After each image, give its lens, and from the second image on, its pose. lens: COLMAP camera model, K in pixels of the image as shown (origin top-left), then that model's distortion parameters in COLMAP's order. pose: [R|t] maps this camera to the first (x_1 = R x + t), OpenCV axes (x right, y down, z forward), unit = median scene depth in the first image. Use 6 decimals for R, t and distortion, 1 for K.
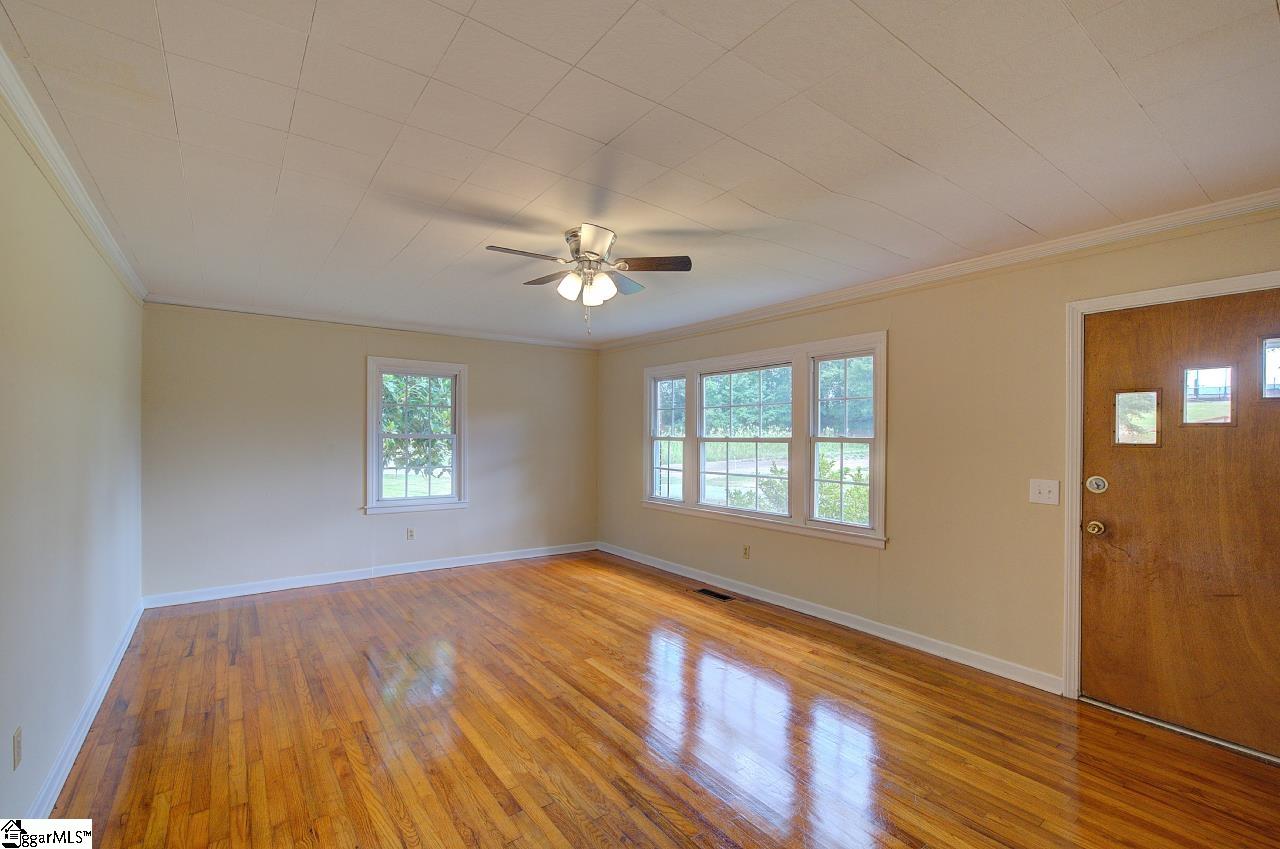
lens RADIAL K [[565.5, 0, 646.4], [0, 565.5, 437.9], [0, 0, 1]] dist [-0.000647, 0.000652]
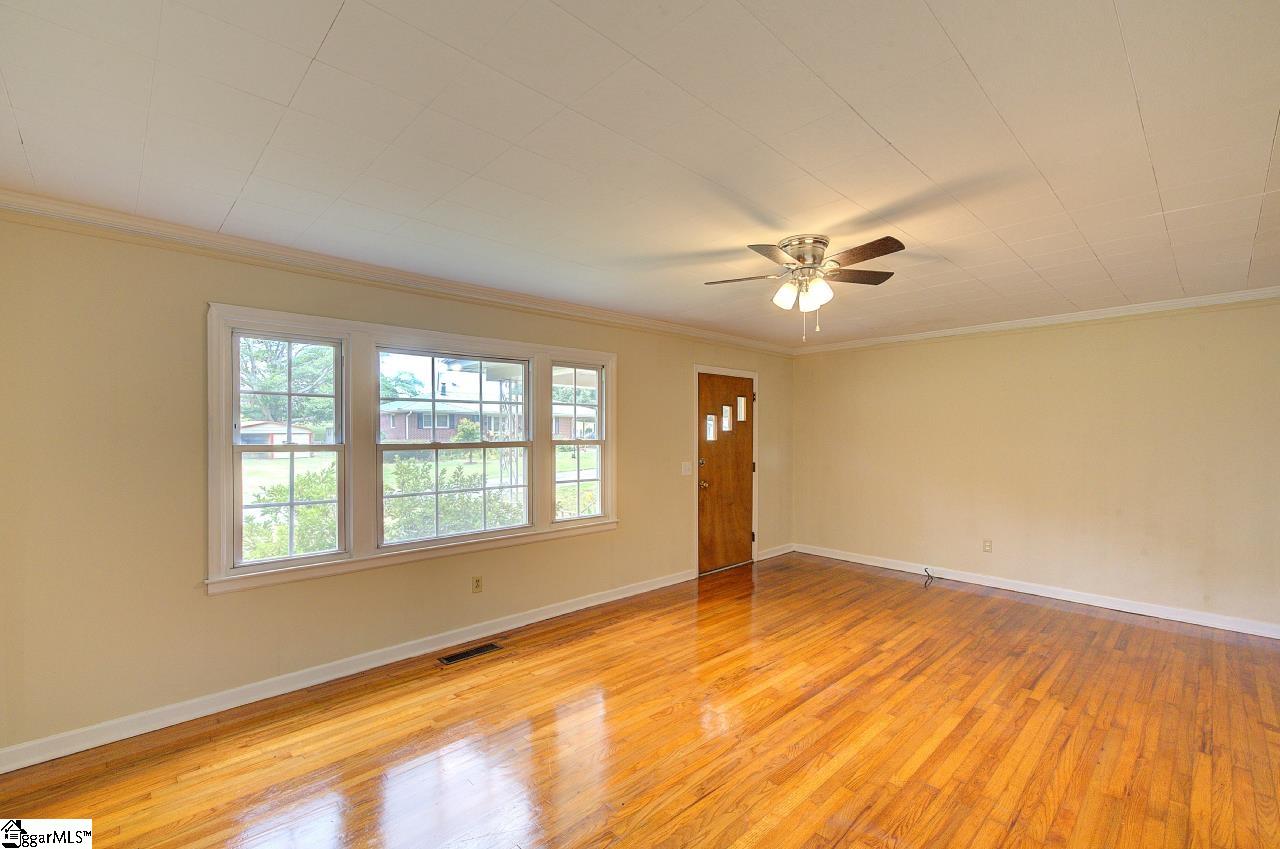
lens RADIAL K [[565.5, 0, 646.4], [0, 565.5, 437.9], [0, 0, 1]] dist [-0.000647, 0.000652]
pose [[-0.141198, -0.011504, 0.989915, -0.892605], [0.010269, 0.999862, 0.013084, -0.020190], [-0.989928, 0.012012, -0.141060, 1.200645]]
